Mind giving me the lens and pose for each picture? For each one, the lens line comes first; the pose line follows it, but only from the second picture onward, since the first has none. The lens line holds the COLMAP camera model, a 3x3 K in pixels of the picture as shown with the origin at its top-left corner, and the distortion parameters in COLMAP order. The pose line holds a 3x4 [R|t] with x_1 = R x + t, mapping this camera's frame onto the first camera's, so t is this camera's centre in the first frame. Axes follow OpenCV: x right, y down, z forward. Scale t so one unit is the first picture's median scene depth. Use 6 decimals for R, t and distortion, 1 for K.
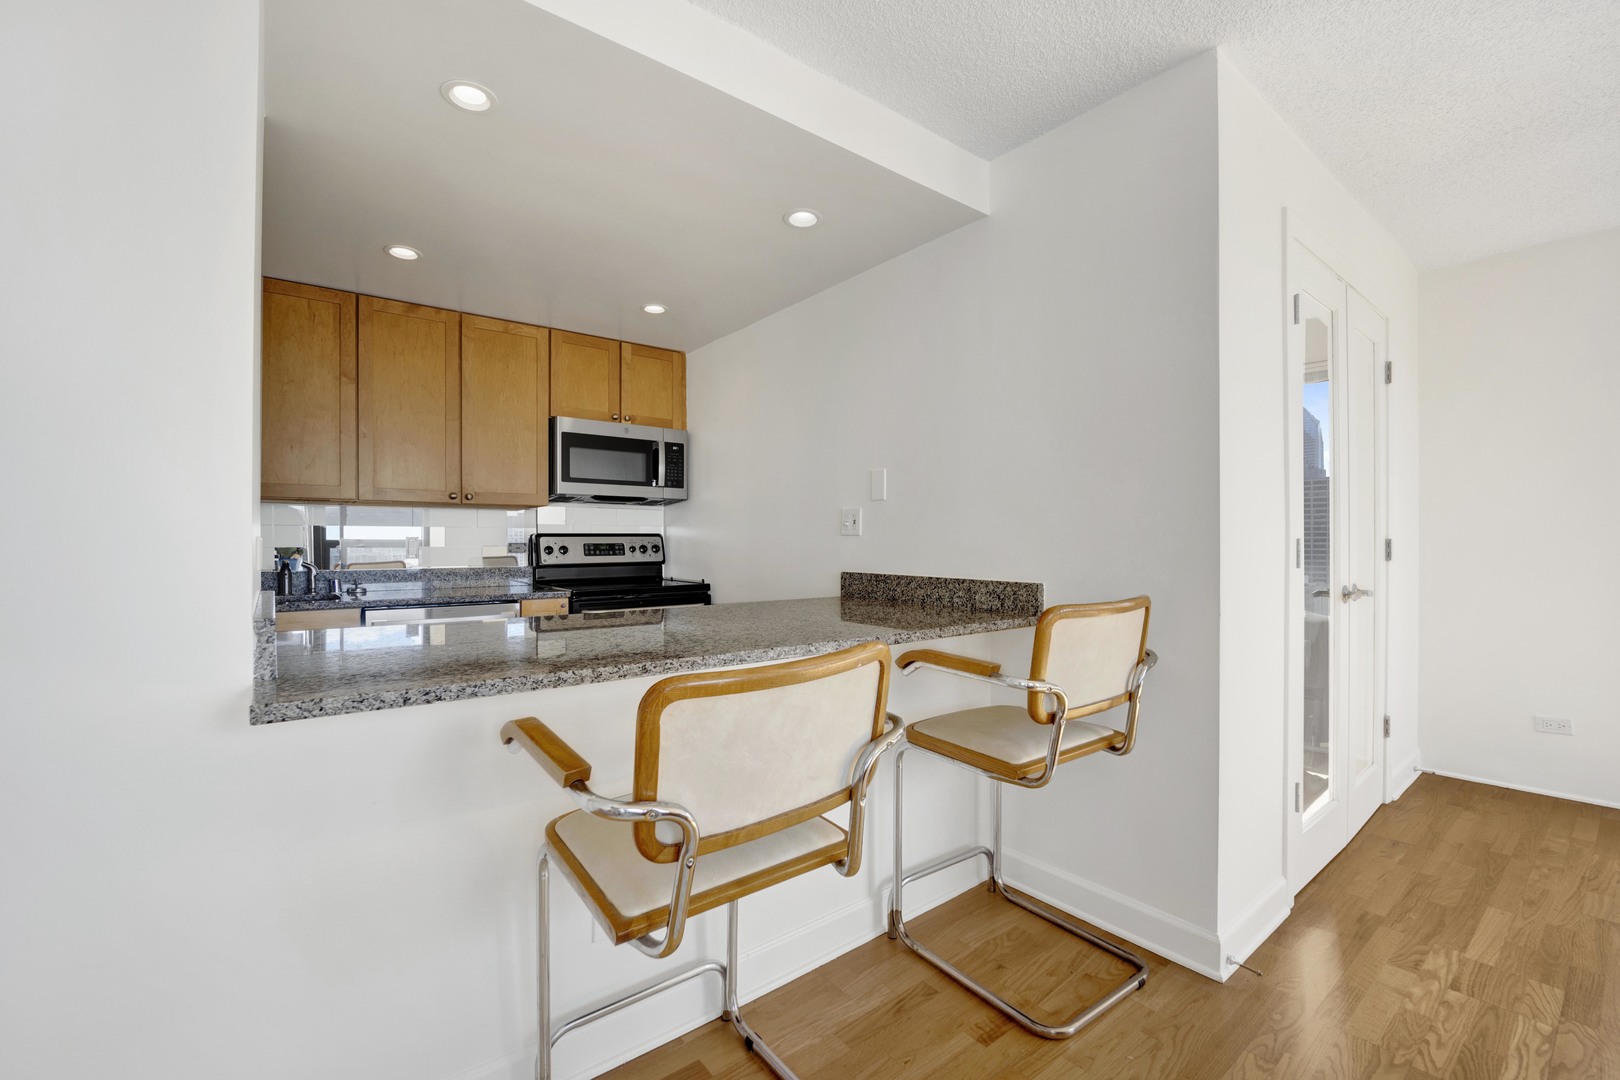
lens RADIAL K [[678.7, 0, 803.7], [0, 678.7, 547.4], [0, 0, 1]] dist [-0.017500, 0.000065]
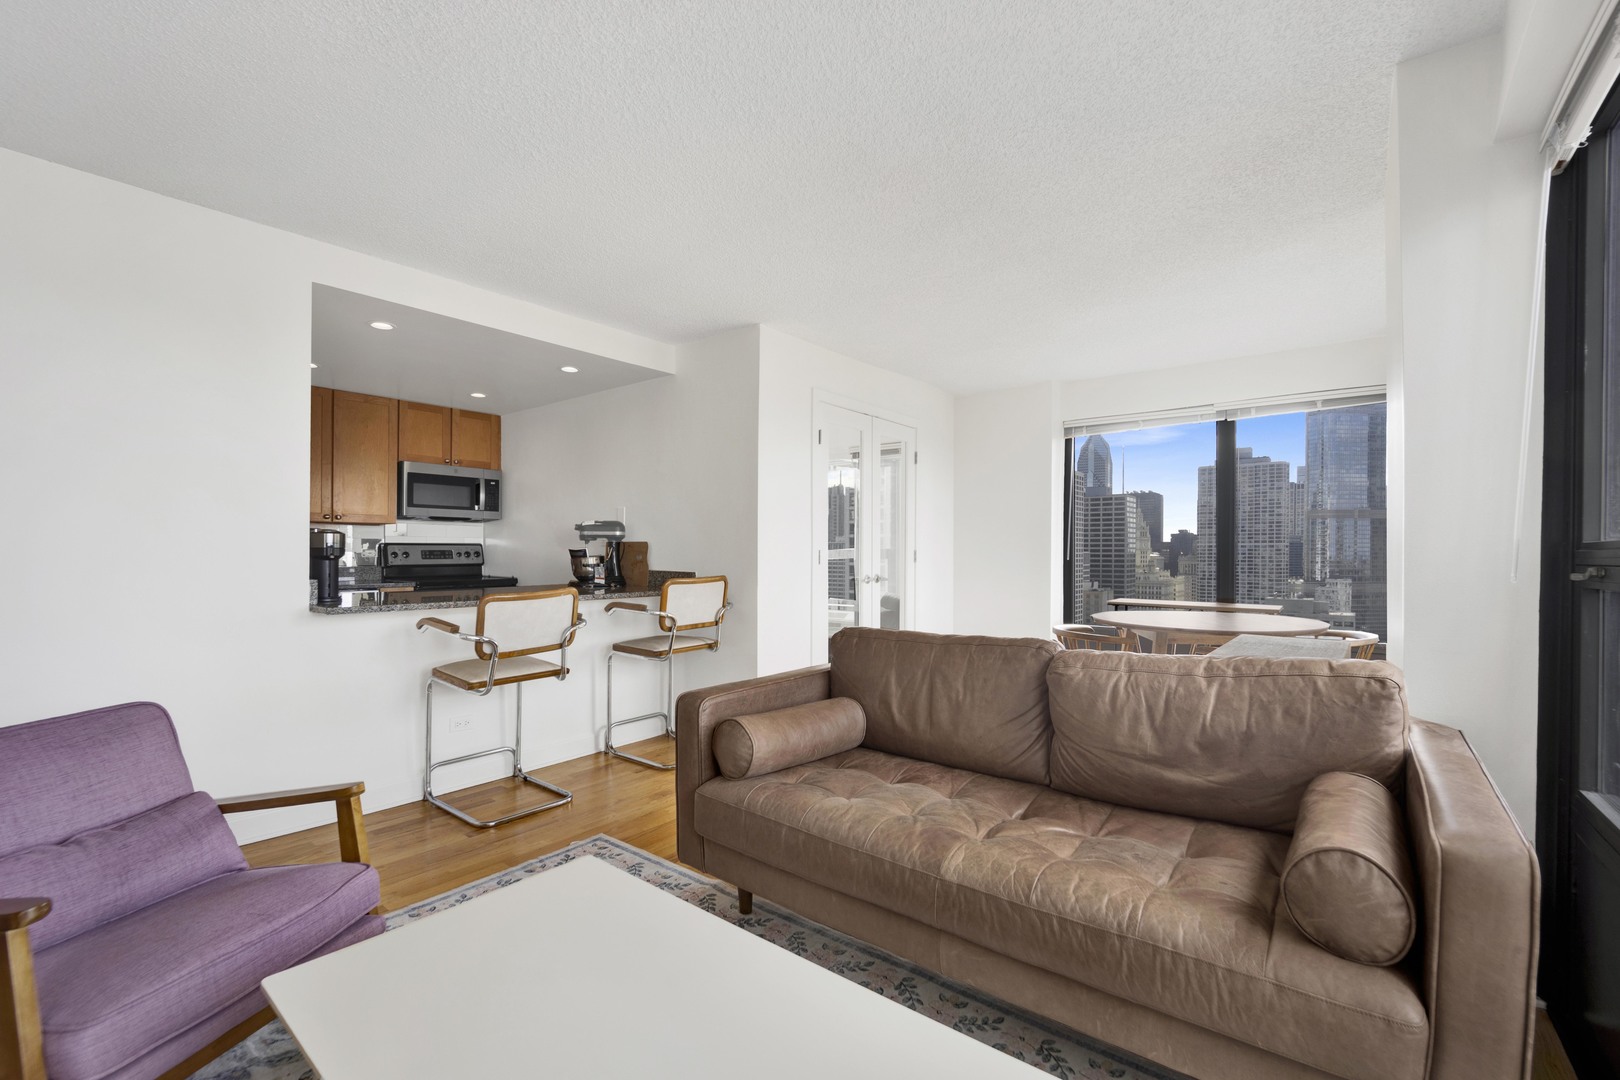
lens RADIAL K [[678.7, 0, 800.0], [0, 678.7, 547.0], [0, 0, 1]] dist [-0.017500, 0.000065]
pose [[0.971643, 0.004940, 0.236401, 0.110326], [-0.002248, 0.999930, -0.011659, 0.002325], [-0.236442, 0.010797, 0.971586, -0.568842]]
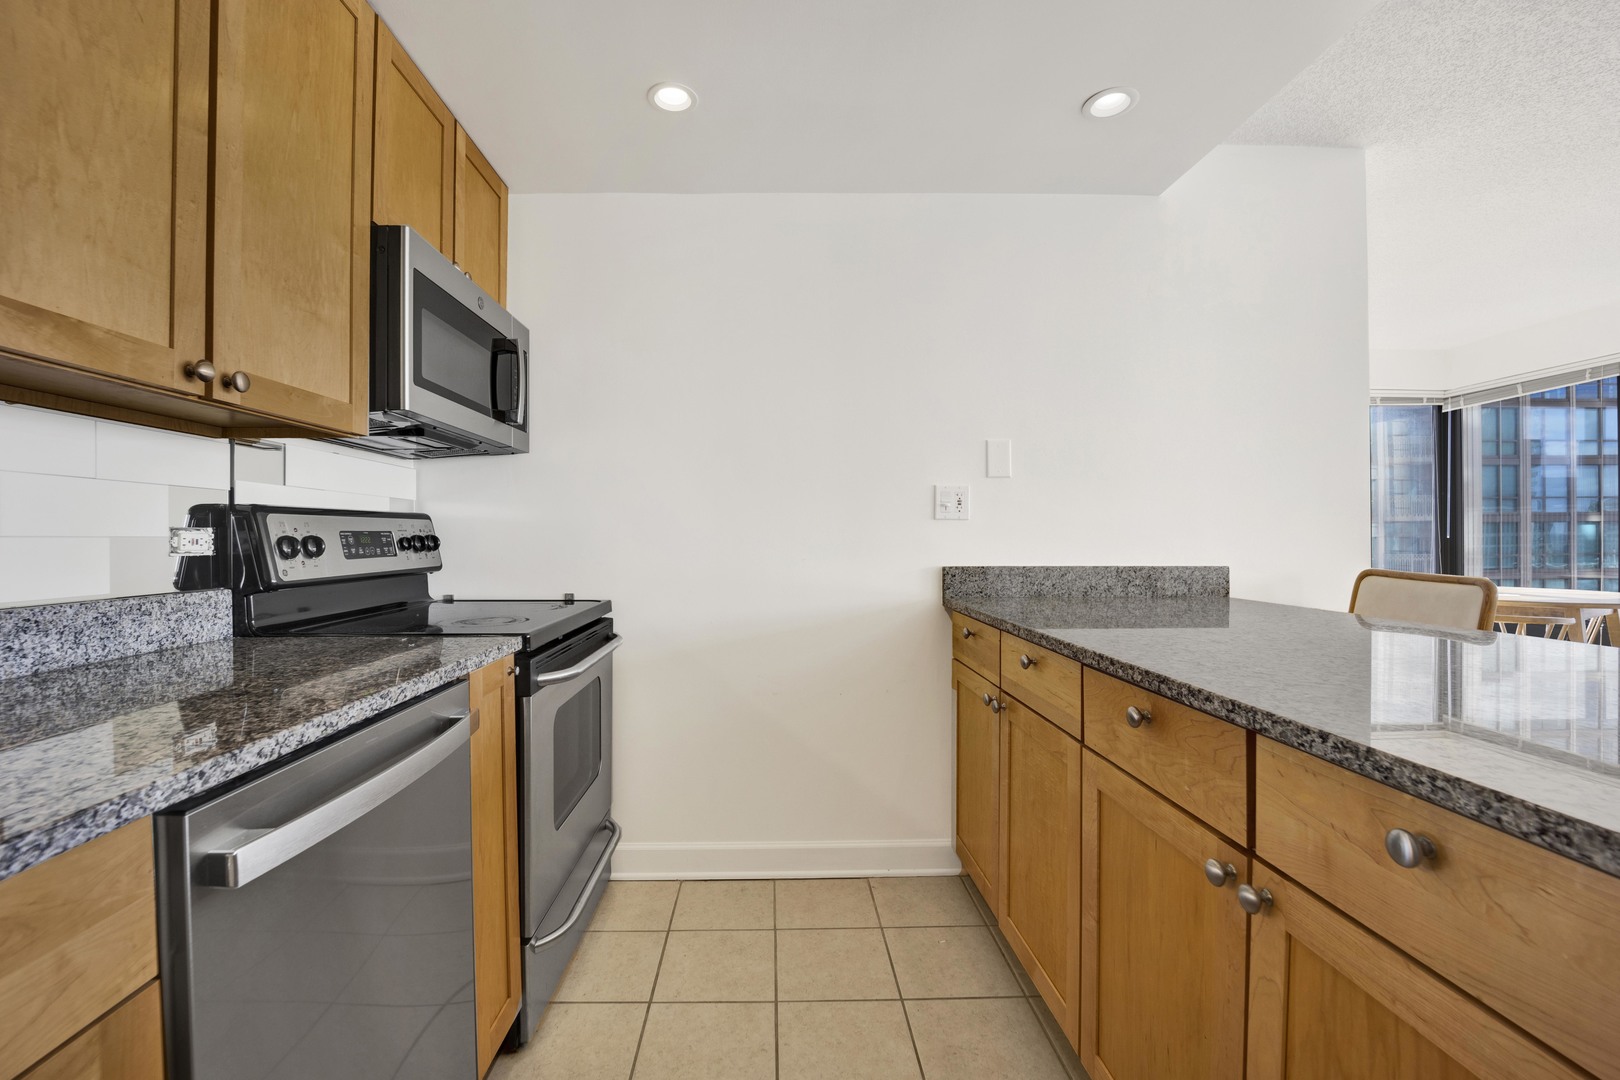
lens RADIAL K [[678.7, 0, 791.2], [0, 678.7, 538.3], [0, 0, 1]] dist [-0.017500, 0.000065]
pose [[0.604273, -0.000558, 0.796777, -0.537980], [0.011231, 0.999906, -0.007817, 0.006086], [-0.796698, 0.013672, 0.604222, 0.538169]]
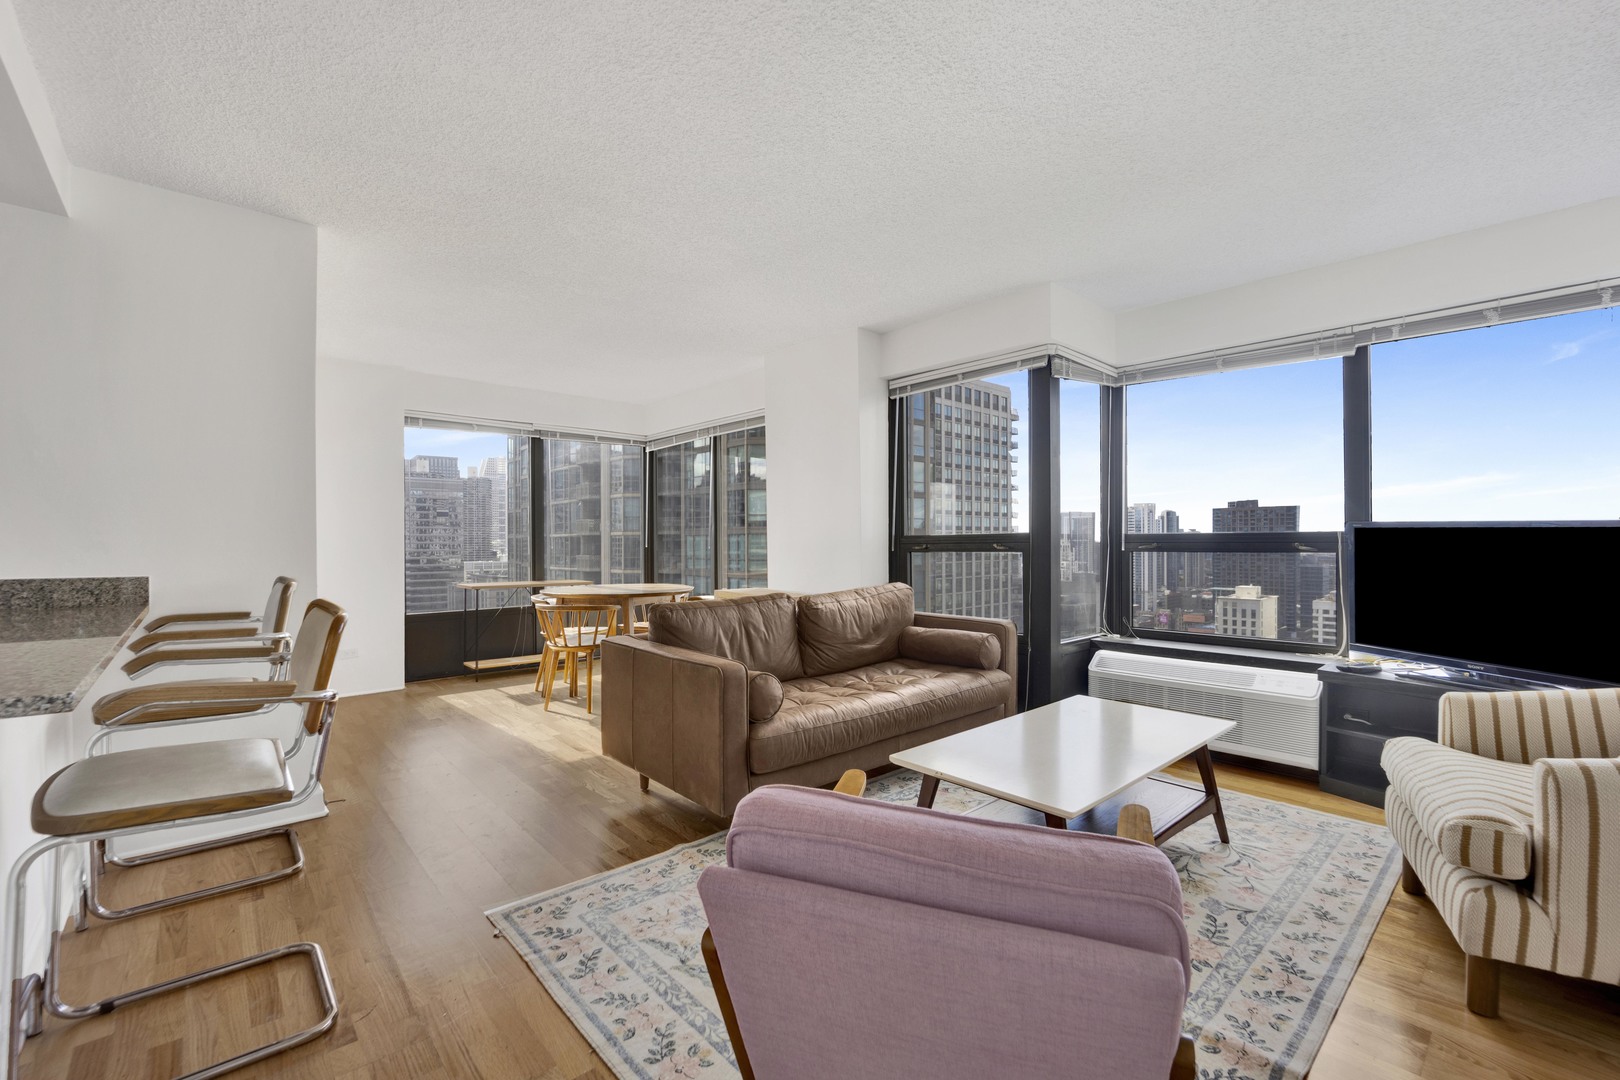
lens RADIAL K [[678.7, 0, 789.7], [0, 678.7, 542.4], [0, 0, 1]] dist [-0.017500, 0.000065]
pose [[-0.048601, 0.003242, 0.998813, -0.493460], [0.012373, 0.999920, -0.002644, 0.007201], [-0.998742, 0.012230, -0.048637, -0.015932]]
